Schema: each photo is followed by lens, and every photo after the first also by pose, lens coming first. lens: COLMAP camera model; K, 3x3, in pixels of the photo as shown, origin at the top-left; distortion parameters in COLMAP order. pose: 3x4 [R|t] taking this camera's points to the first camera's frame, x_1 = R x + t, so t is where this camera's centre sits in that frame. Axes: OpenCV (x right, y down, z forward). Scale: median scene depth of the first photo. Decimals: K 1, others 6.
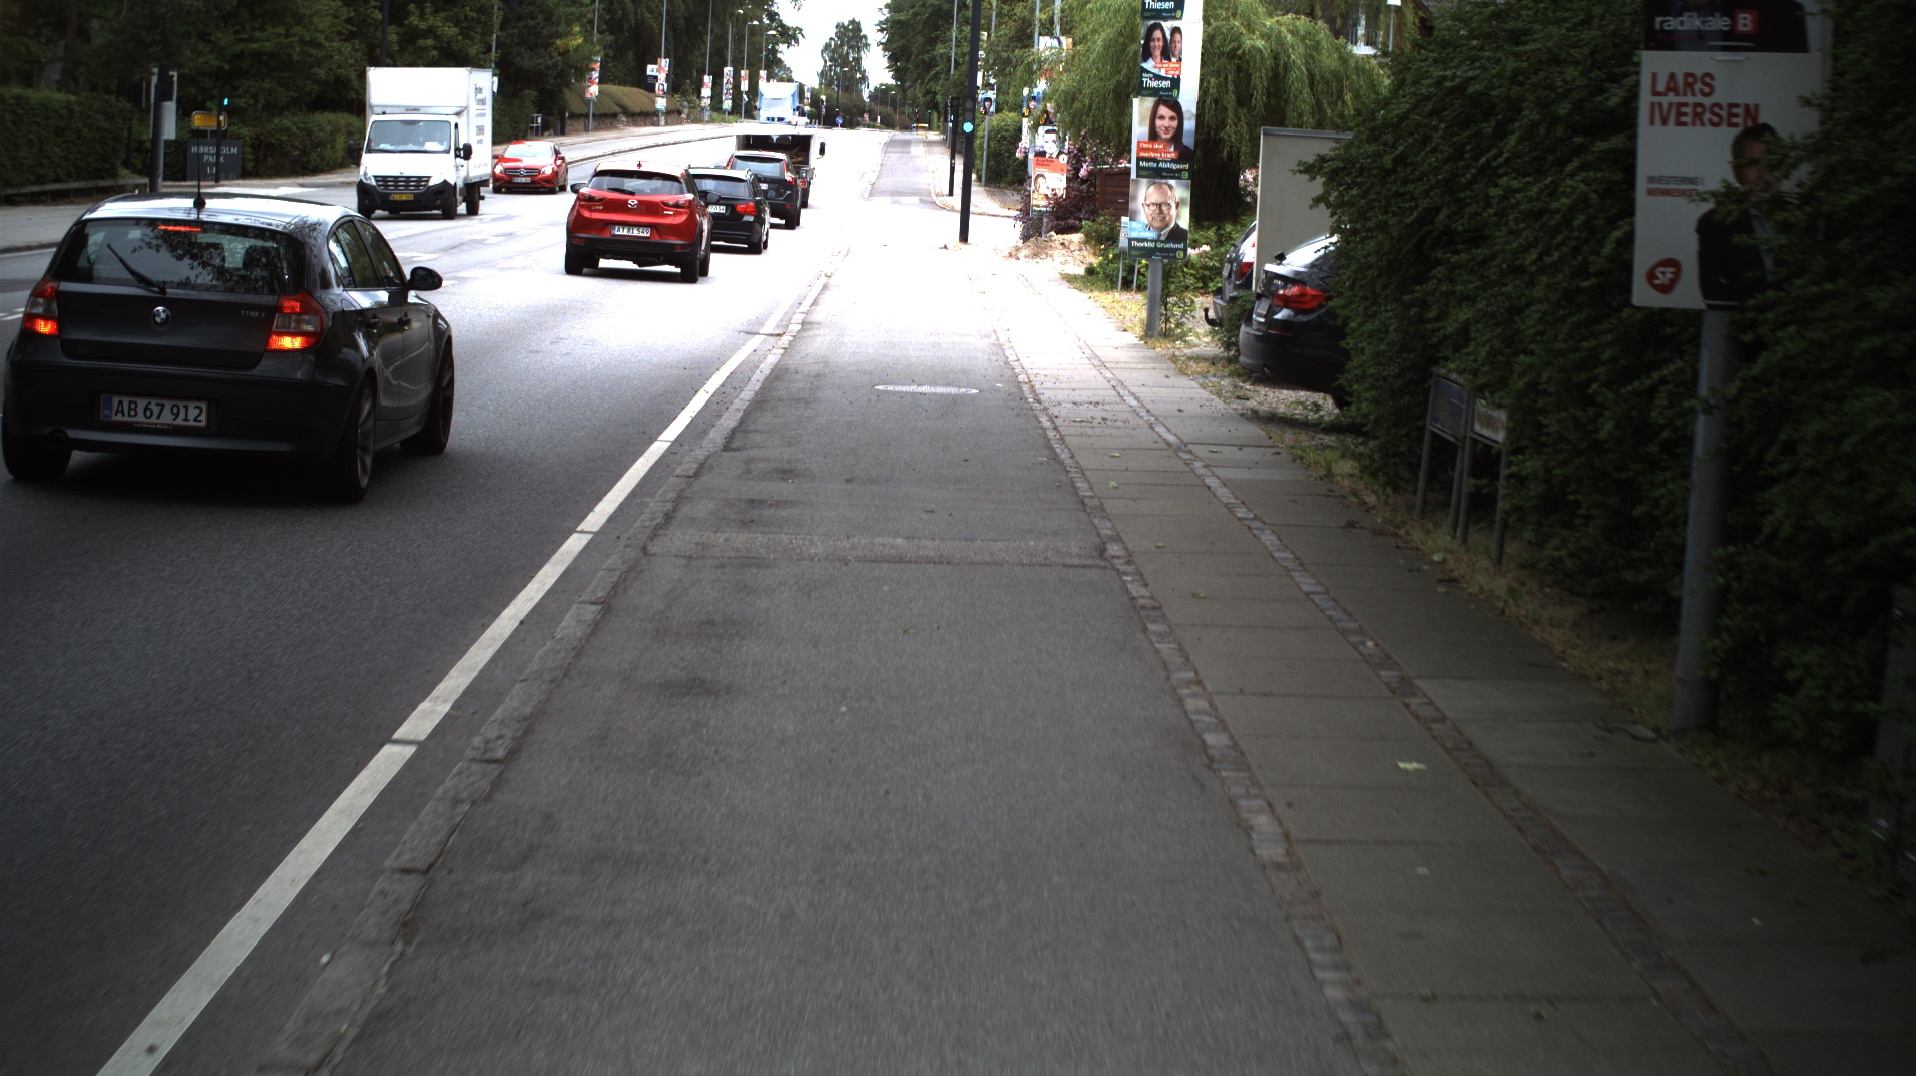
lens RADIAL K [[3336.6, 0, 958.0], [0, 3336.6, 538.0], [0, 0, 1]] dist [-0.269476, 0.248577]
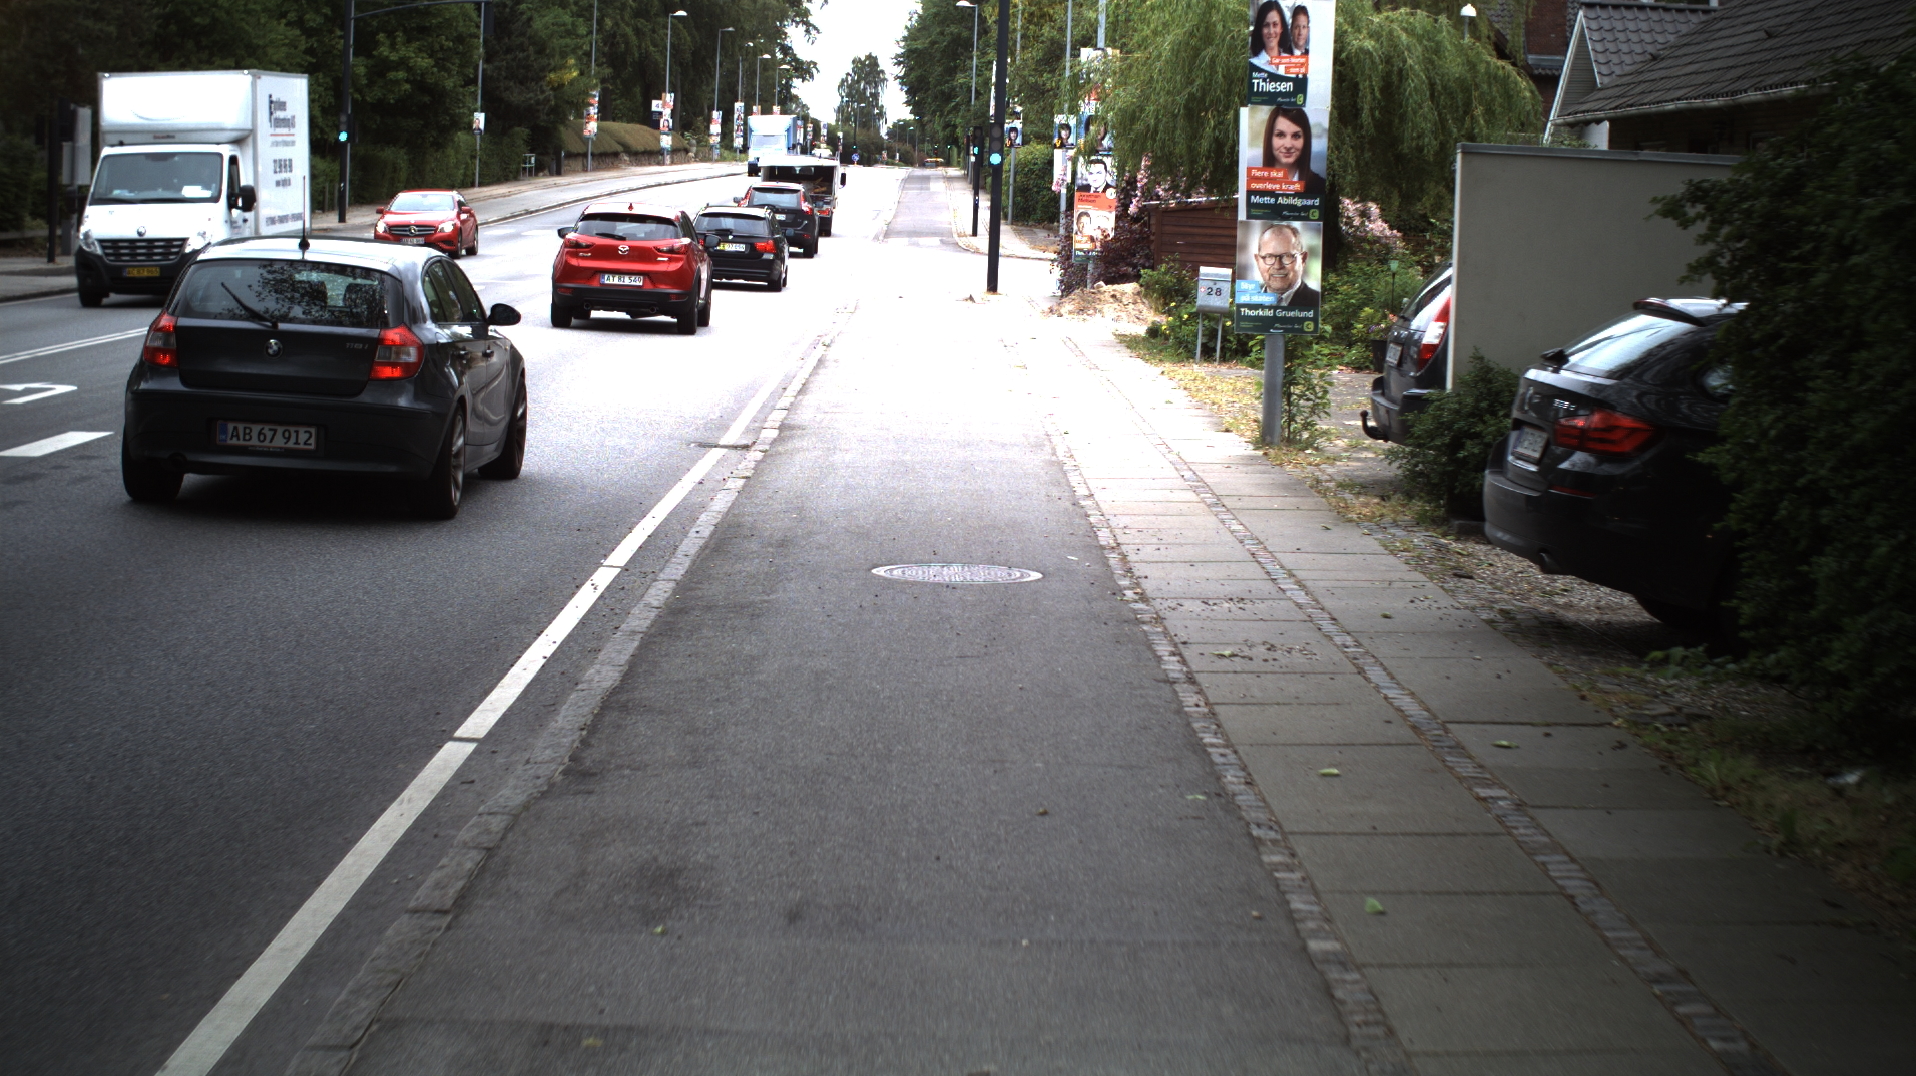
lens RADIAL K [[3336.6, 0, 958.0], [0, 3336.6, 538.0], [0, 0, 1]] dist [-0.269476, 0.248577]
pose [[0.999892, -0.012765, -0.007252, -0.001623], [0.012686, 0.999861, -0.010865, -0.015417], [0.007390, 0.010772, 0.999915, 0.134598]]
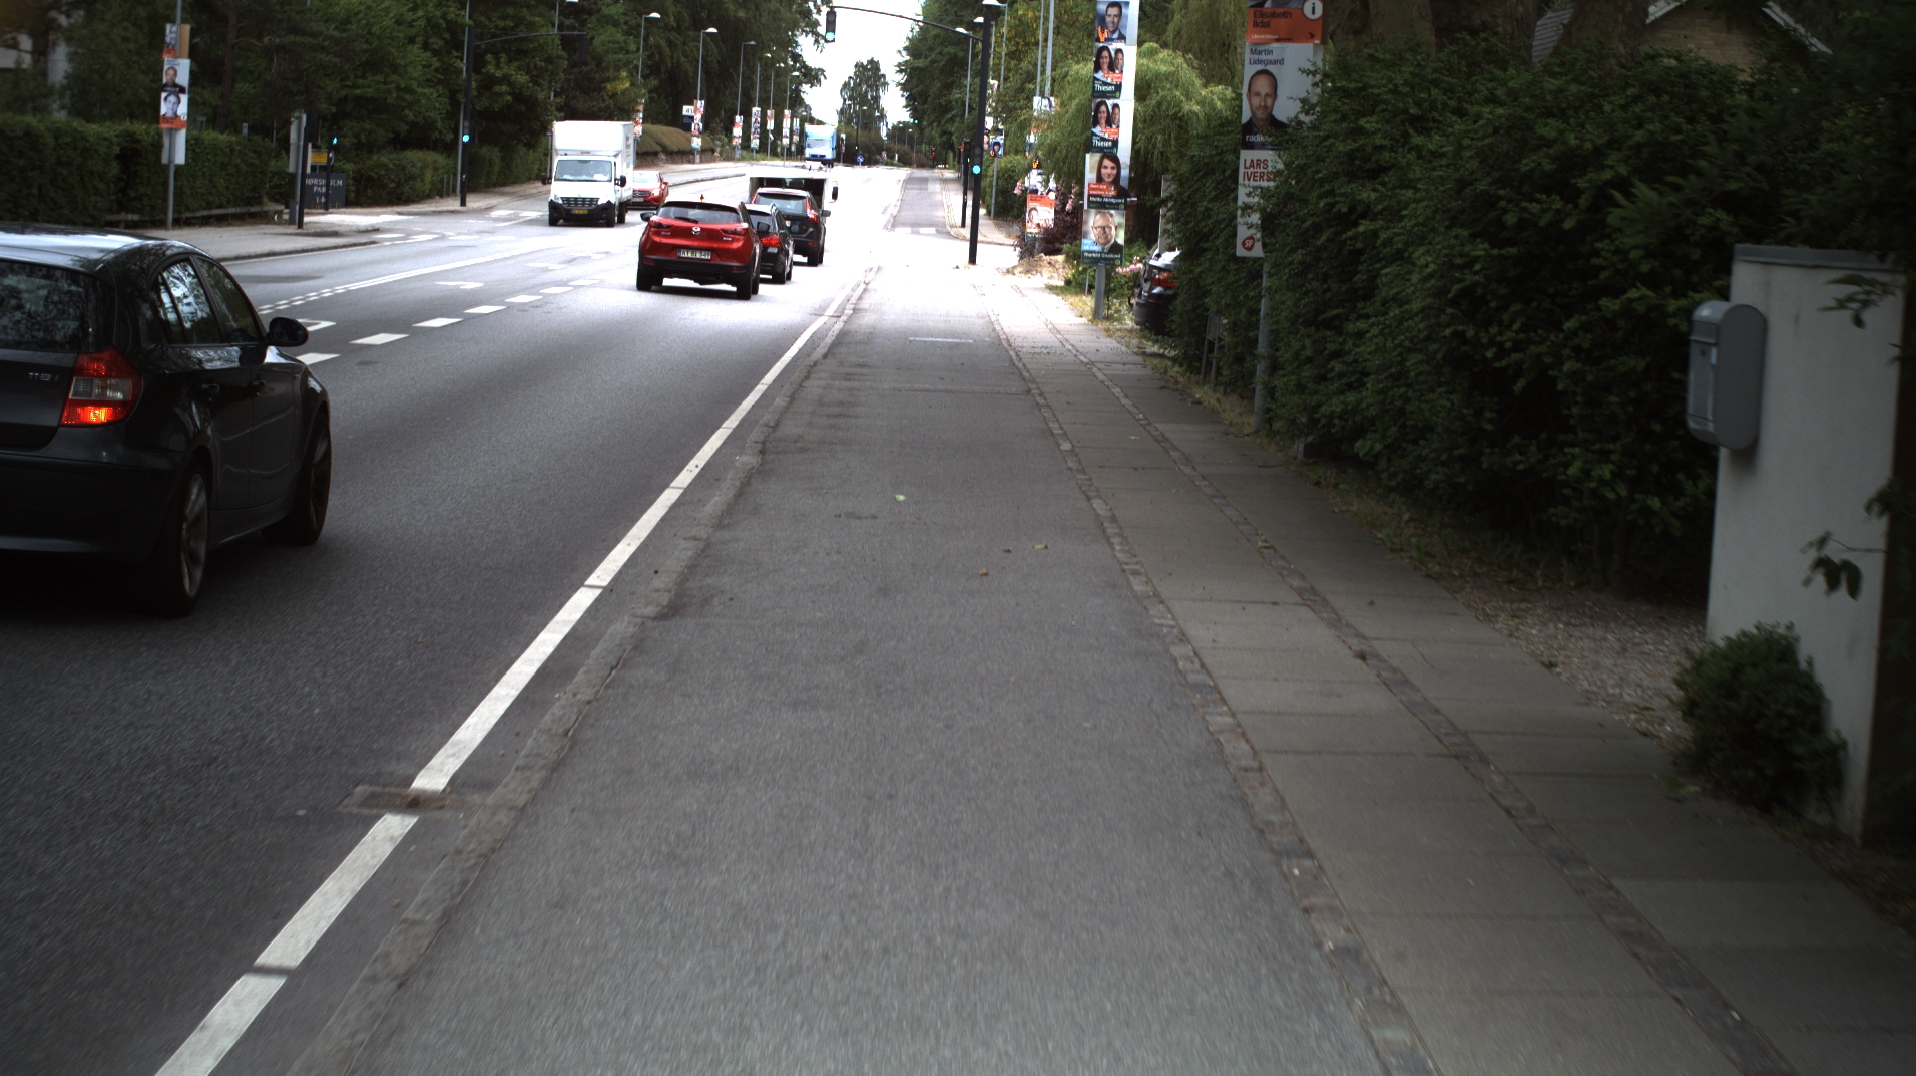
lens RADIAL K [[3336.6, 0, 958.0], [0, 3336.6, 538.0], [0, 0, 1]] dist [-0.269476, 0.248577]
pose [[0.999965, 0.007264, -0.004059, 0.002070], [-0.007309, 0.999913, -0.010937, 0.023042], [0.003979, 0.010967, 0.999932, -0.200687]]
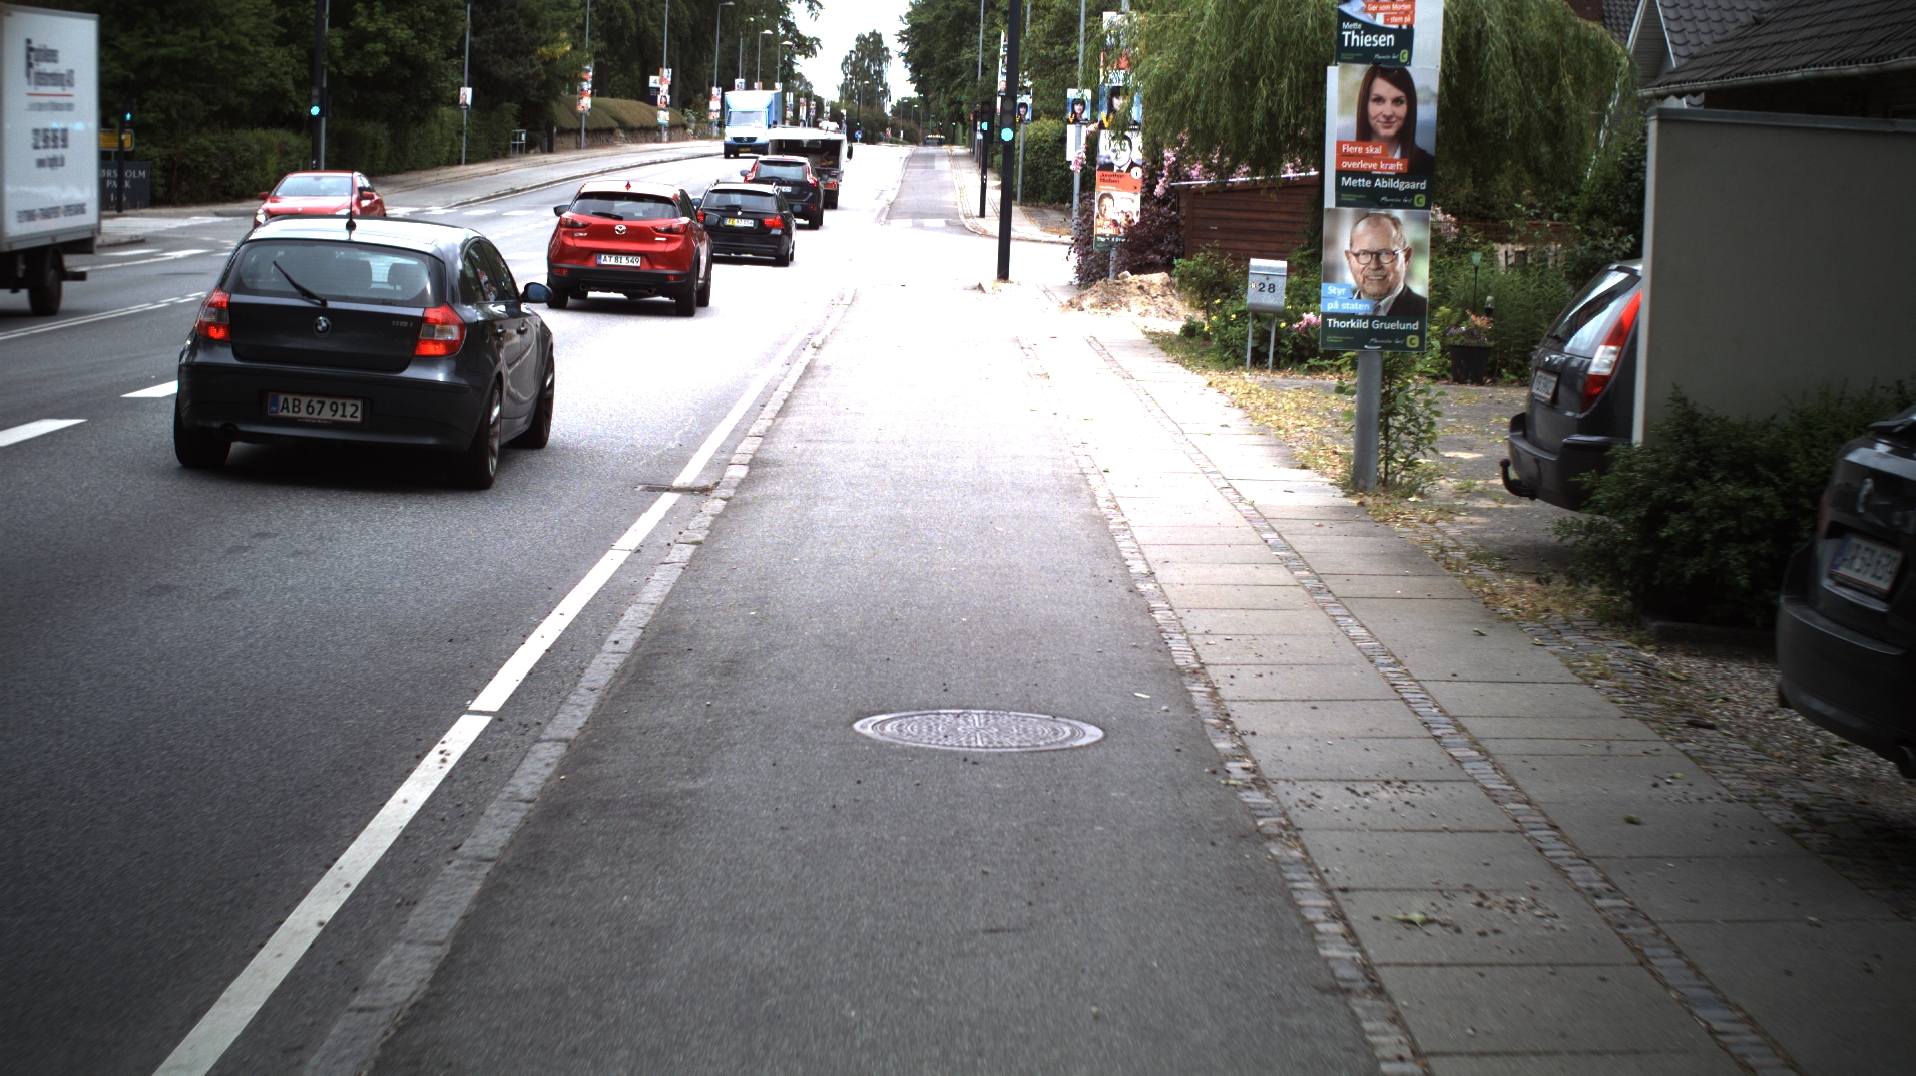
lens RADIAL K [[3336.6, 0, 958.0], [0, 3336.6, 538.0], [0, 0, 1]] dist [-0.269476, 0.248577]
pose [[0.999909, -0.010563, -0.008399, -0.002832], [0.010526, 0.999935, -0.004489, -0.023149], [0.008446, 0.004400, 0.999955, 0.201368]]
